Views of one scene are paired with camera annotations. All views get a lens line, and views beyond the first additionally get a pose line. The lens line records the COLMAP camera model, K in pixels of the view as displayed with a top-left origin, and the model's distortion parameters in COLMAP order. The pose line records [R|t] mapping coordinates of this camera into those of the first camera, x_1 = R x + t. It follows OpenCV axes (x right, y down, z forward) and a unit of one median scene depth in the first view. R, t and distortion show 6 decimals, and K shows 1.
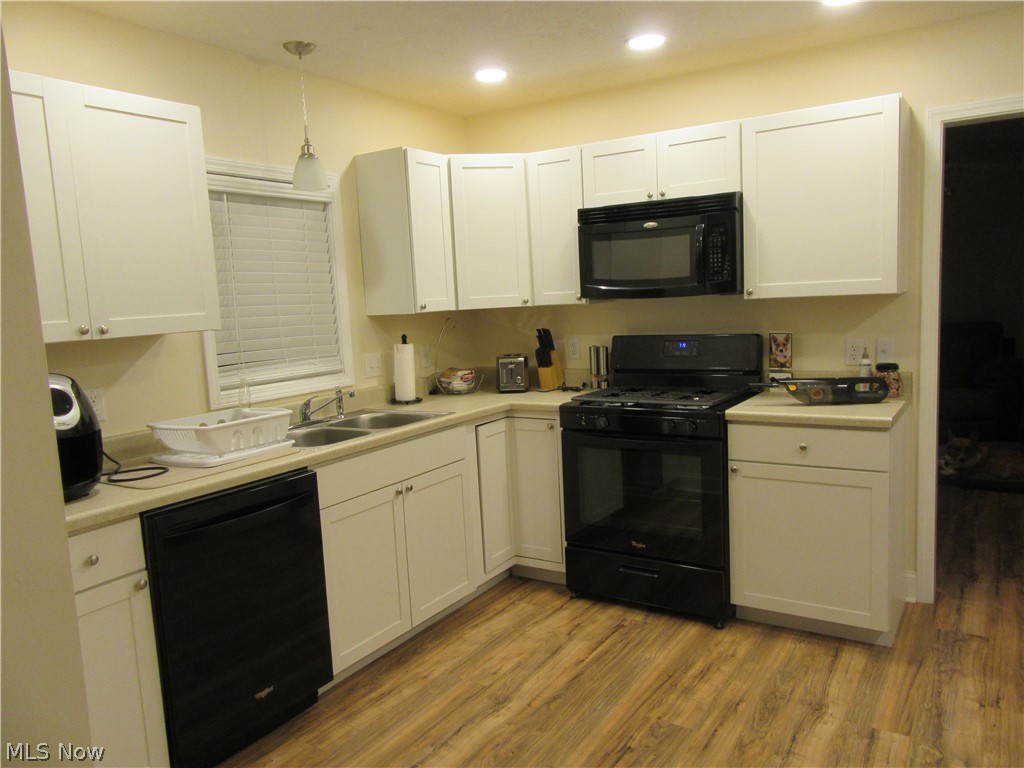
lens RADIAL K [[774.7, 0, 514.0], [0, 774.7, 381.8], [0, 0, 1]] dist [0.001803, 0.014868]
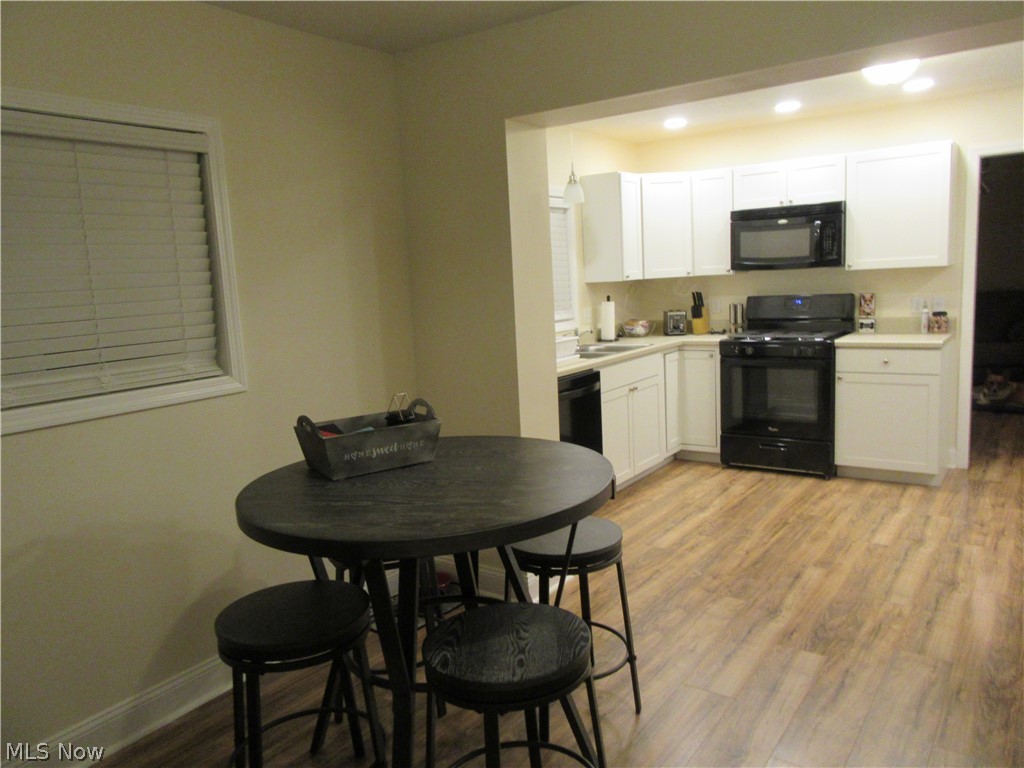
lens RADIAL K [[774.7, 0, 510.1], [0, 774.7, 387.0], [0, 0, 1]] dist [0.001803, 0.014868]
pose [[0.998863, 0.002545, -0.047611, -0.297322], [-0.000908, 0.999409, 0.034376, 0.073741], [0.047670, -0.034293, 0.998274, -0.584848]]
